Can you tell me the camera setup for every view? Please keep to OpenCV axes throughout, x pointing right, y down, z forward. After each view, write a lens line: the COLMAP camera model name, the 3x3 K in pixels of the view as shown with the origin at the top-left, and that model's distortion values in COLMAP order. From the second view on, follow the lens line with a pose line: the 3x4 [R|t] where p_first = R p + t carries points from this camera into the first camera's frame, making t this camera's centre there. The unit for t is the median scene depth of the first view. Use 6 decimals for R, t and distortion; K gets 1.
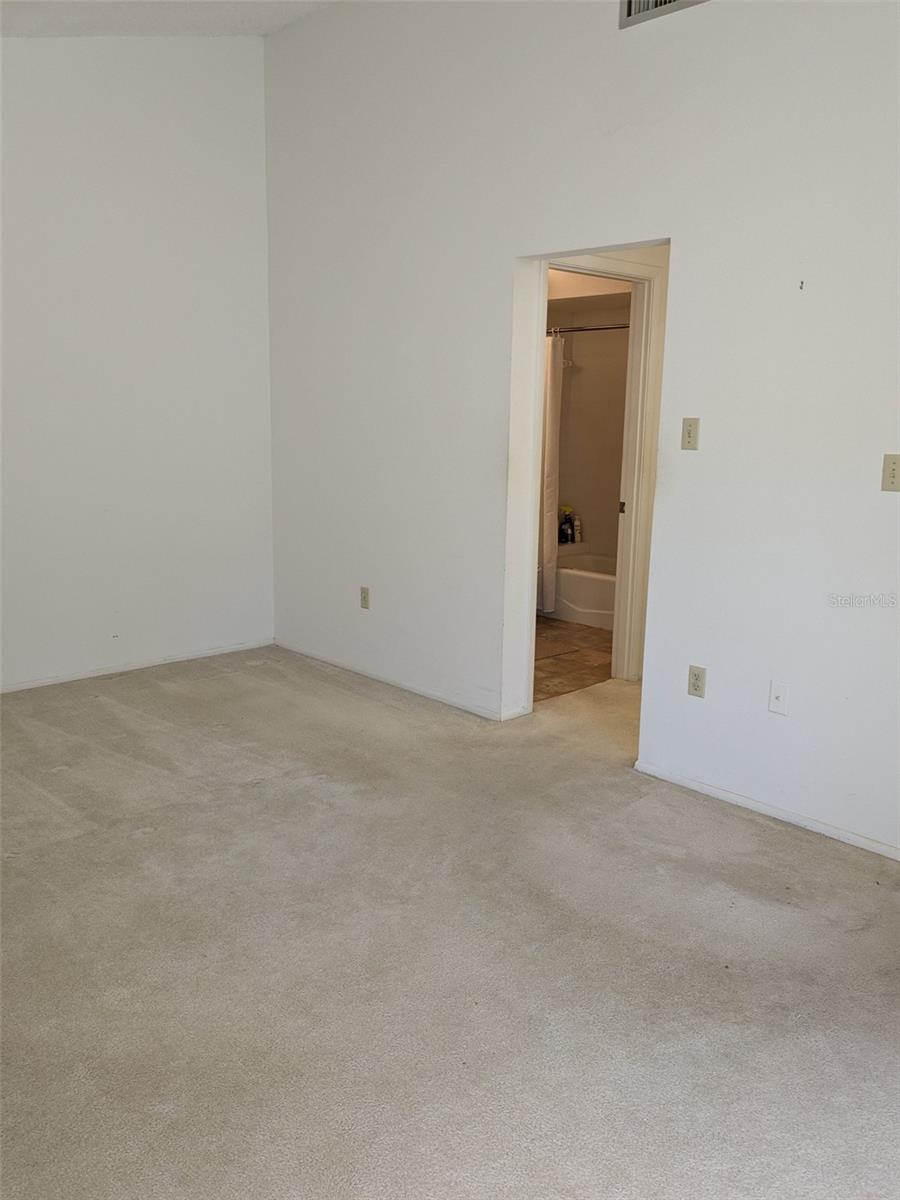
lens RADIAL K [[962.7, 0, 451.6], [0, 962.7, 600.9], [0, 0, 1]] dist [0.053143, -0.089568]
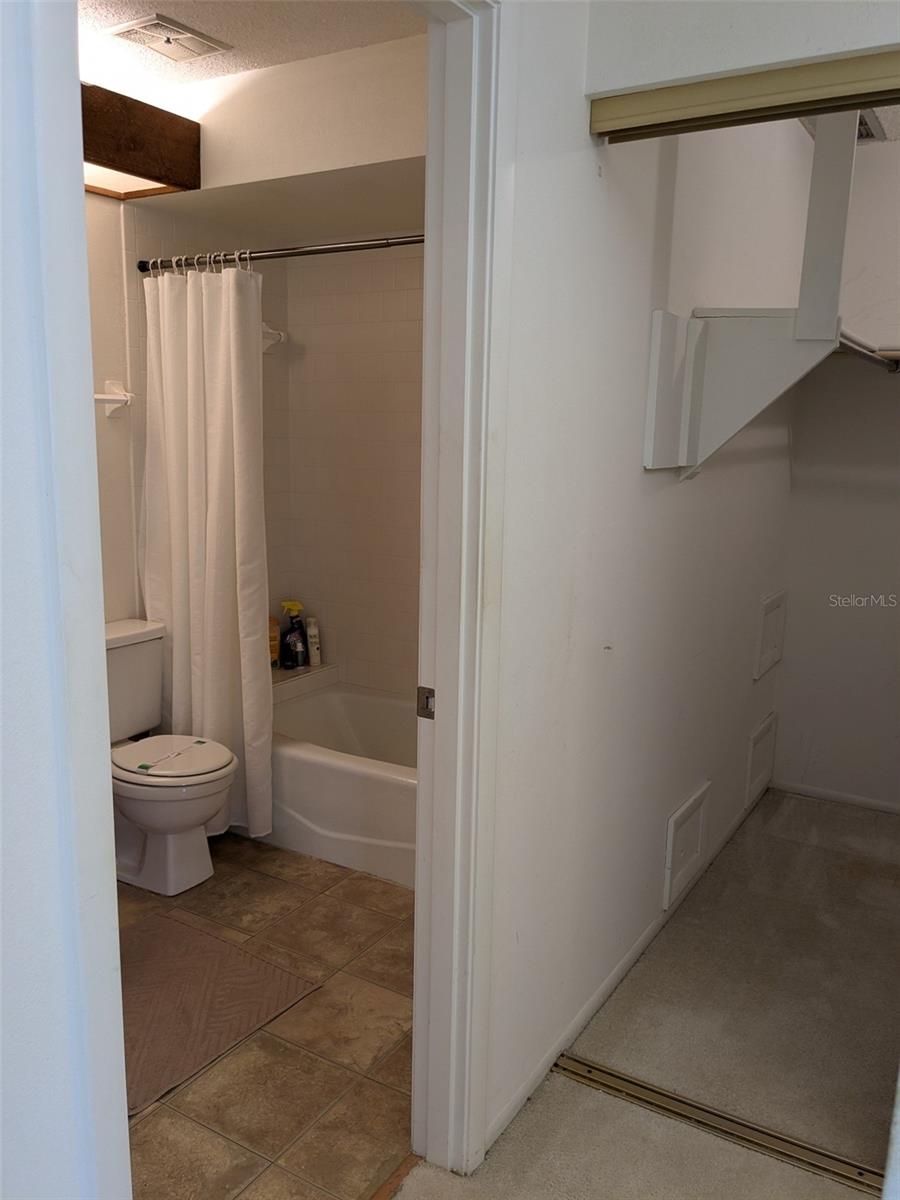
lens RADIAL K [[962.7, 0, 442.3], [0, 962.7, 599.5], [0, 0, 1]] dist [0.053143, -0.089568]
pose [[0.968231, -0.042516, 0.246416, 0.074620], [0.047606, 0.998758, -0.014734, -0.096988], [-0.245483, 0.025996, 0.969052, 0.499201]]
